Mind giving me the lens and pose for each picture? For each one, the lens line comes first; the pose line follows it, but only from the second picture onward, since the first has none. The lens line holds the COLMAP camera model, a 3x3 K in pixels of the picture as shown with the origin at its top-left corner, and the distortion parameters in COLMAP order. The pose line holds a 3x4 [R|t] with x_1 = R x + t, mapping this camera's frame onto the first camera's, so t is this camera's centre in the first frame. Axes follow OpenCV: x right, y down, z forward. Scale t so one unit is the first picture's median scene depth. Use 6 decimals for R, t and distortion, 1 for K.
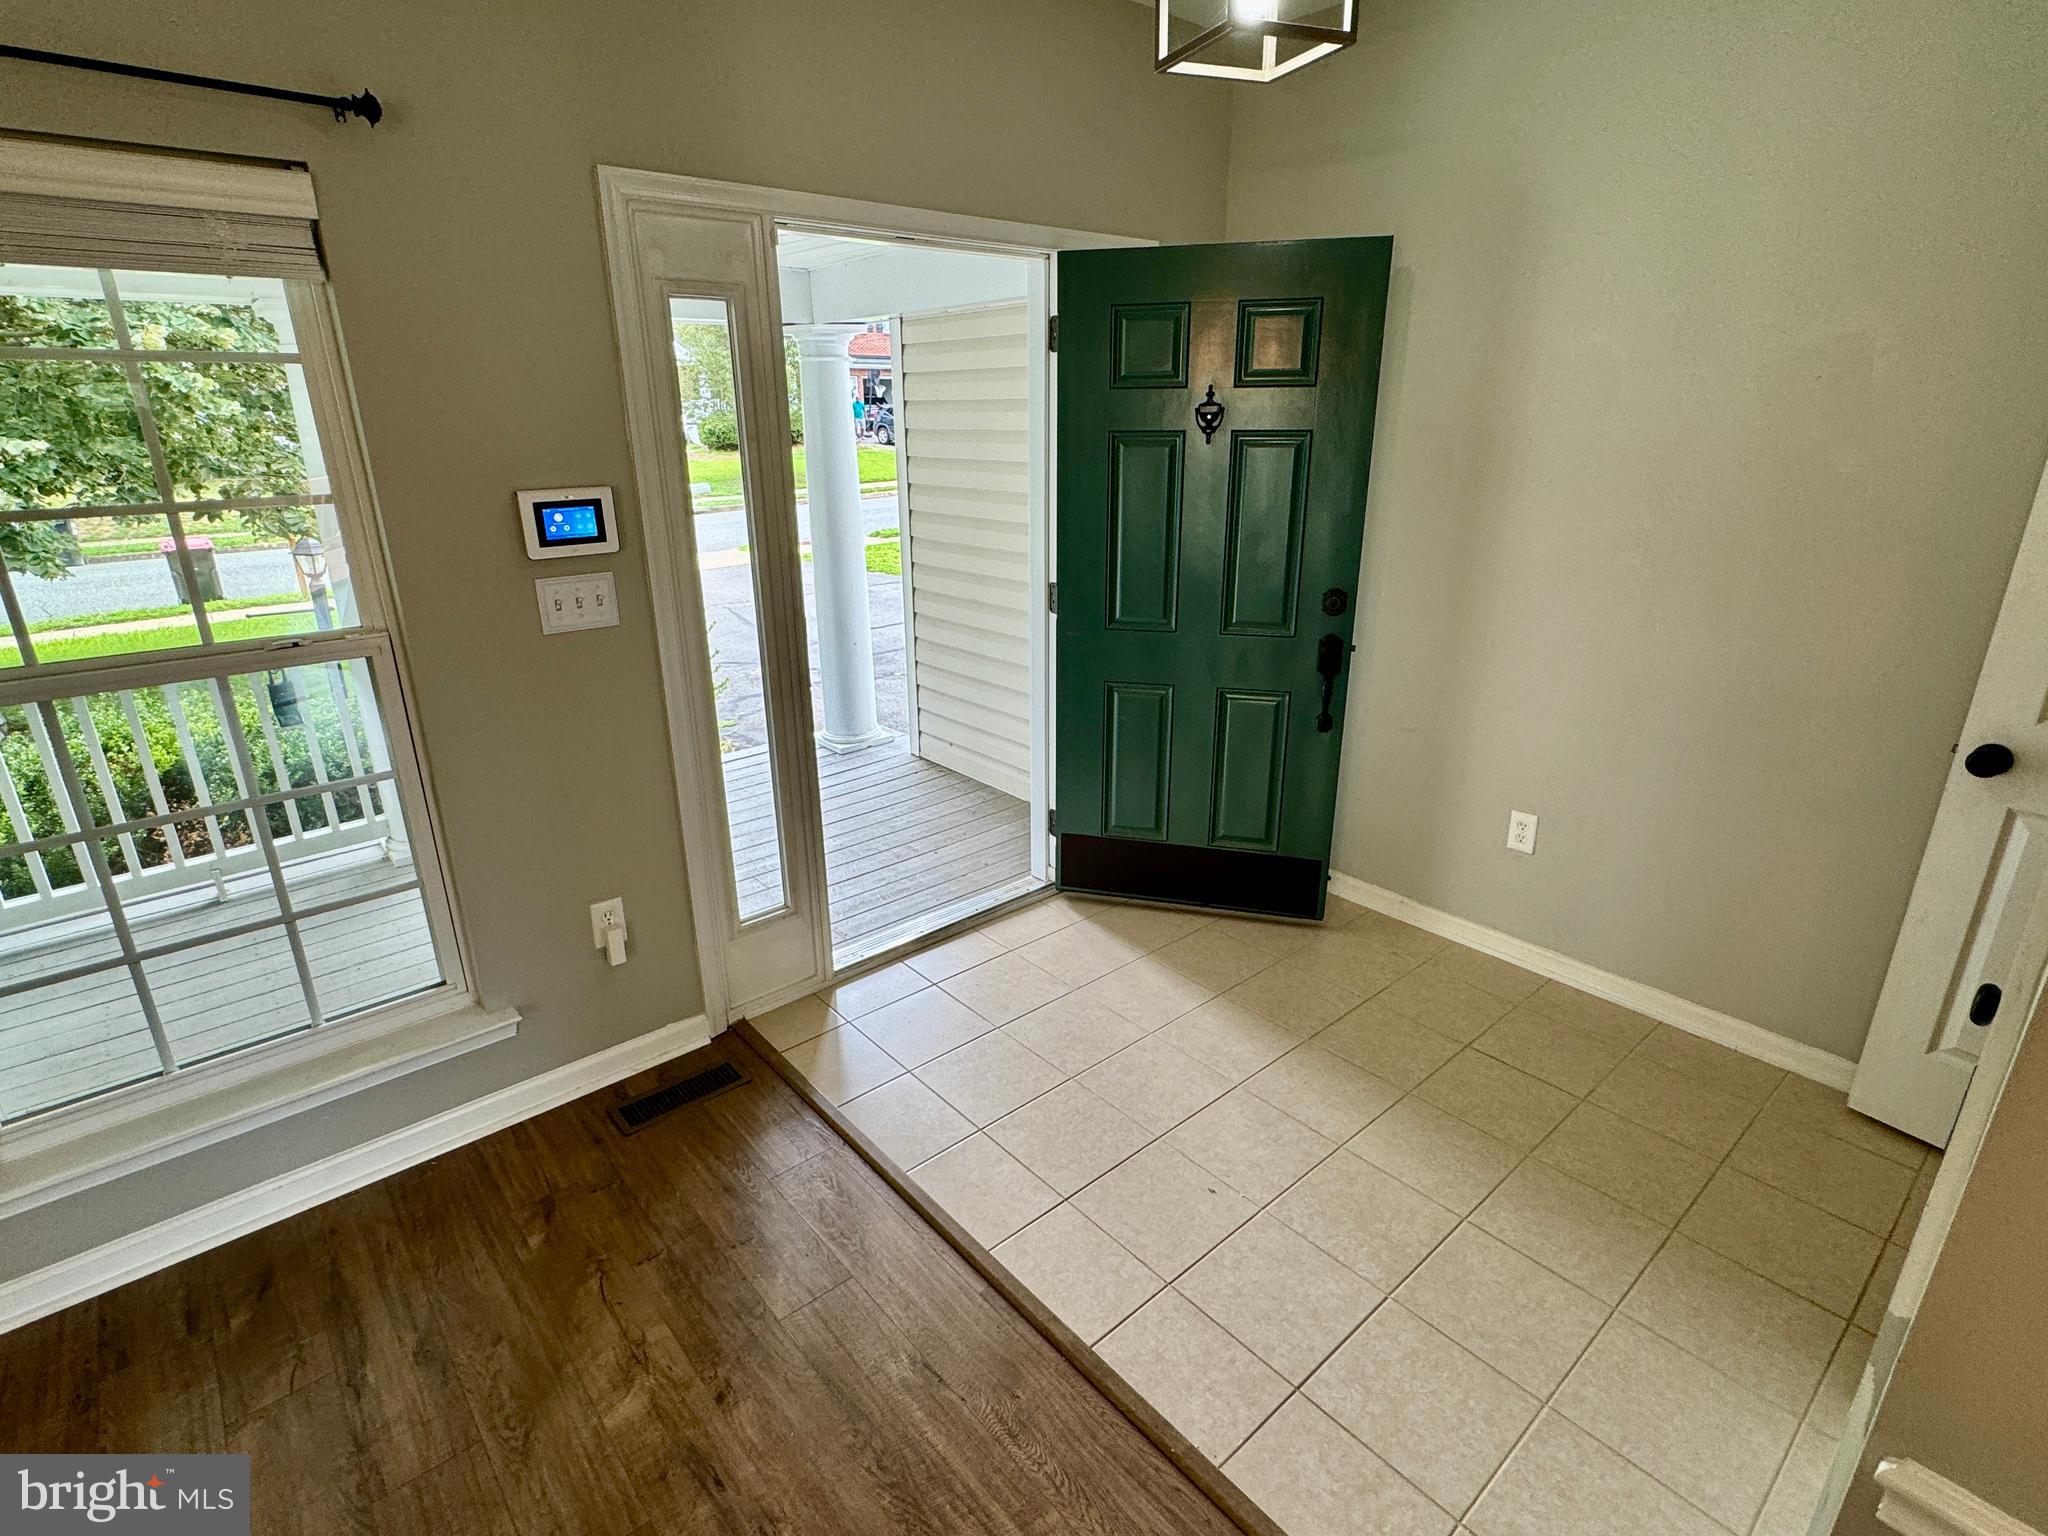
lens RADIAL K [[1017.1, 0, 1025.1], [0, 1017.1, 769.6], [0, 0, 1]] dist [-0.001367, -0.000408]
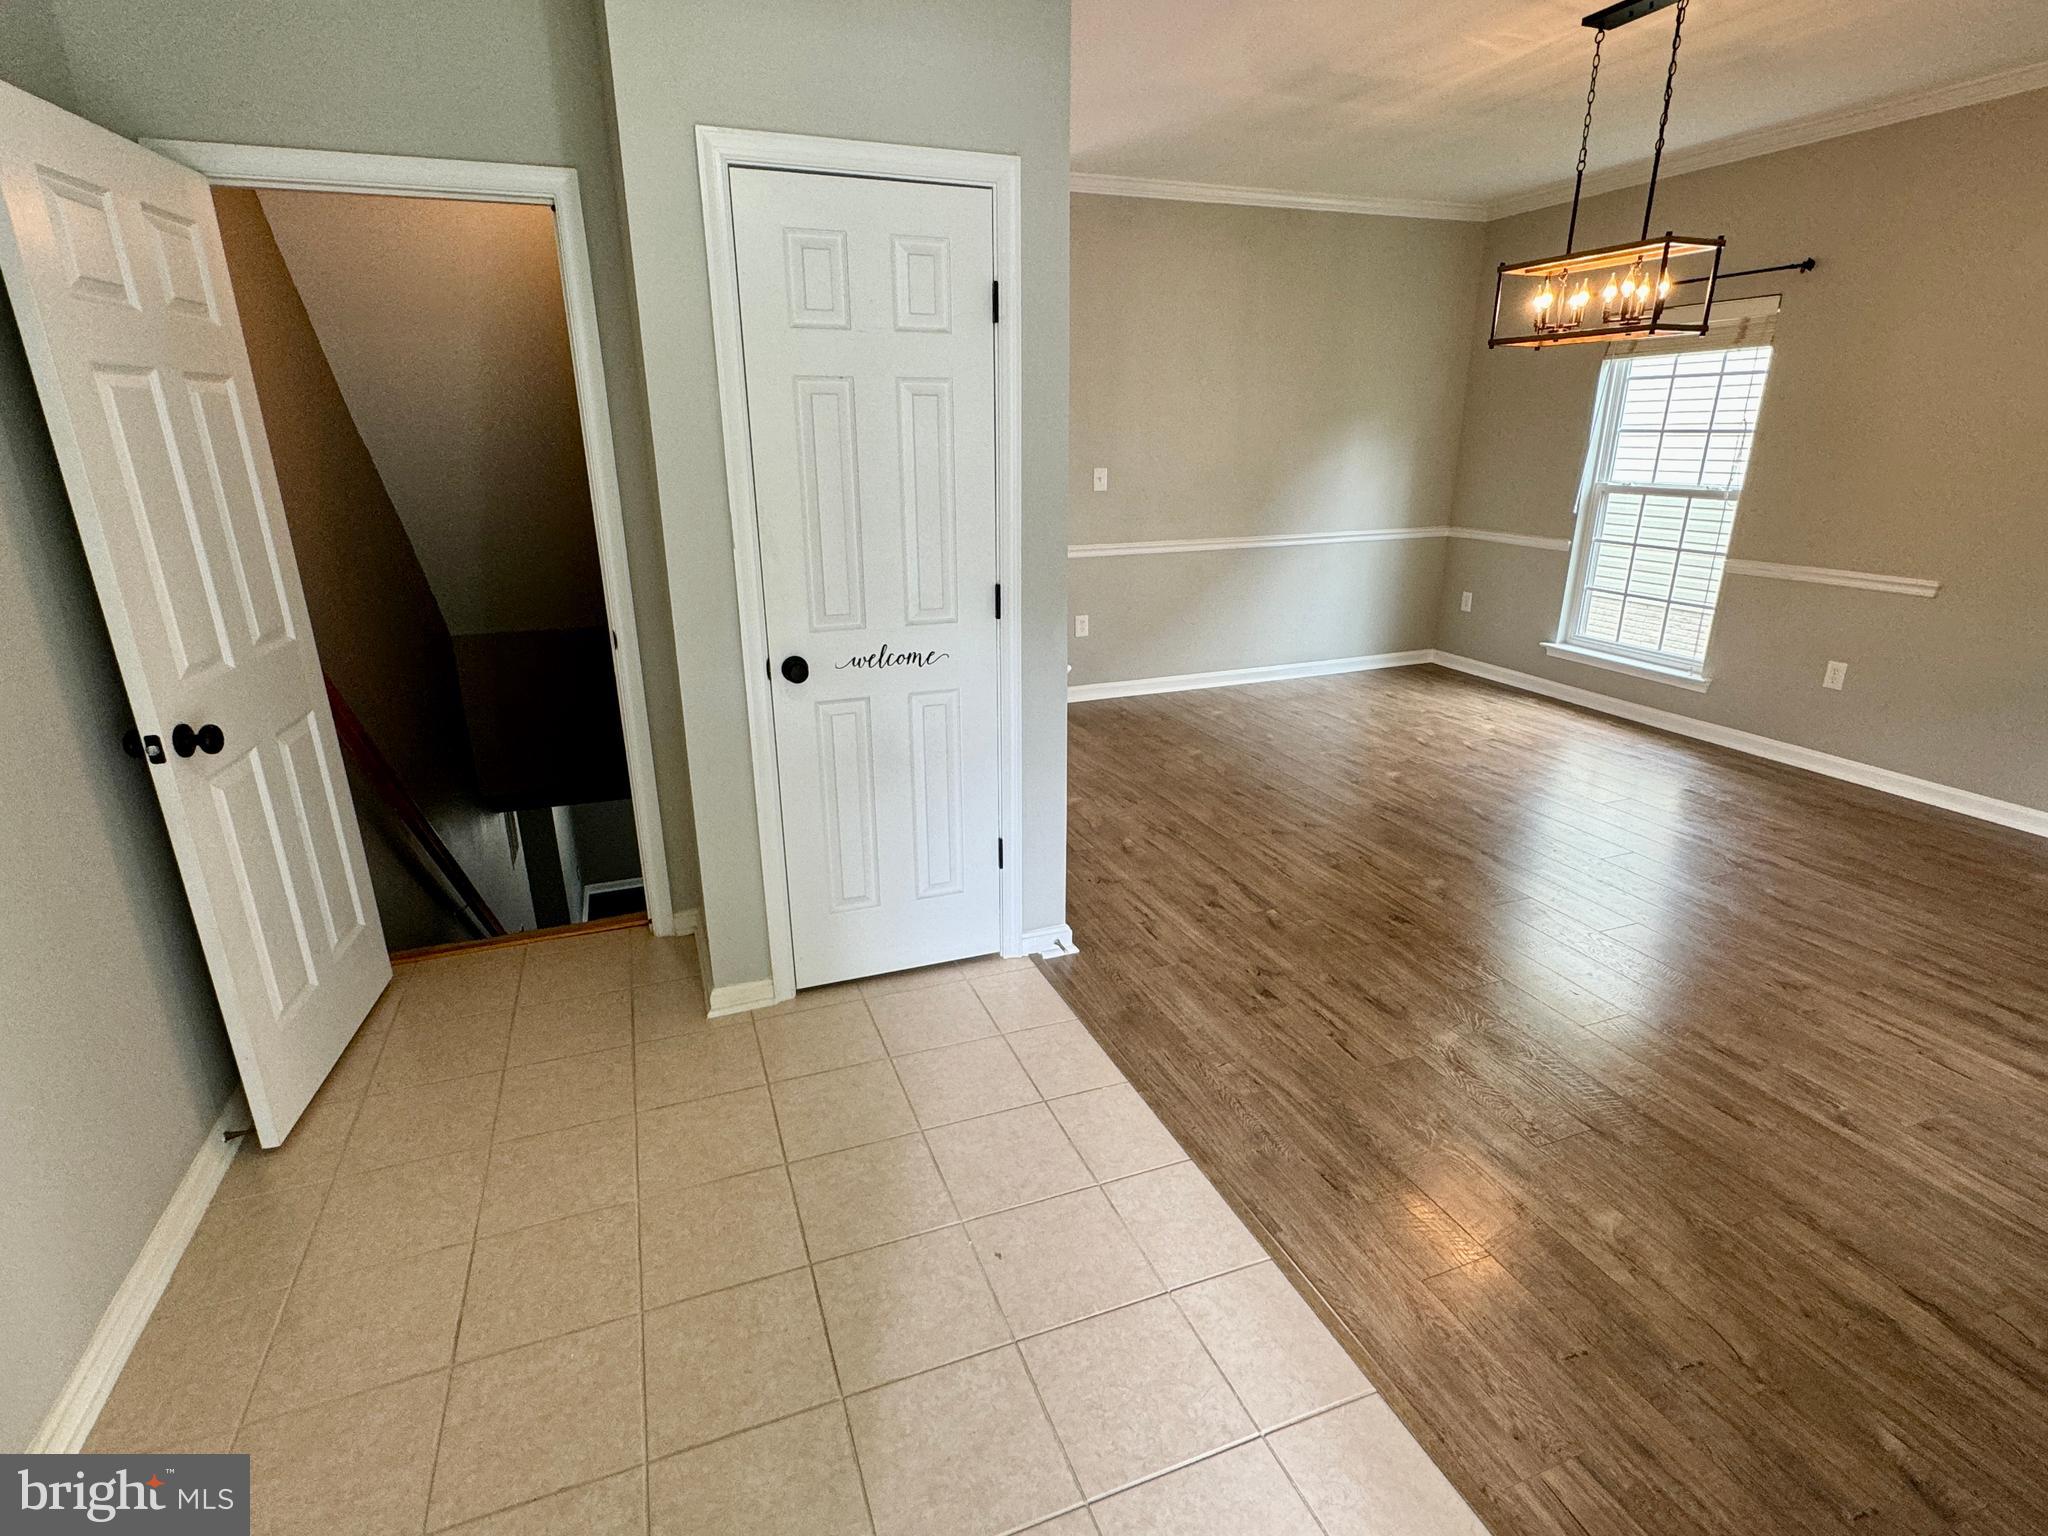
lens RADIAL K [[1017.1, 0, 1024.0], [0, 1017.1, 770.2], [0, 0, 1]] dist [-0.001367, -0.000408]
pose [[-0.940525, -0.099675, 0.324774, -0.091520], [0.122101, 0.792932, 0.596951, -0.510780], [-0.317025, 0.601102, -0.733602, 1.666113]]
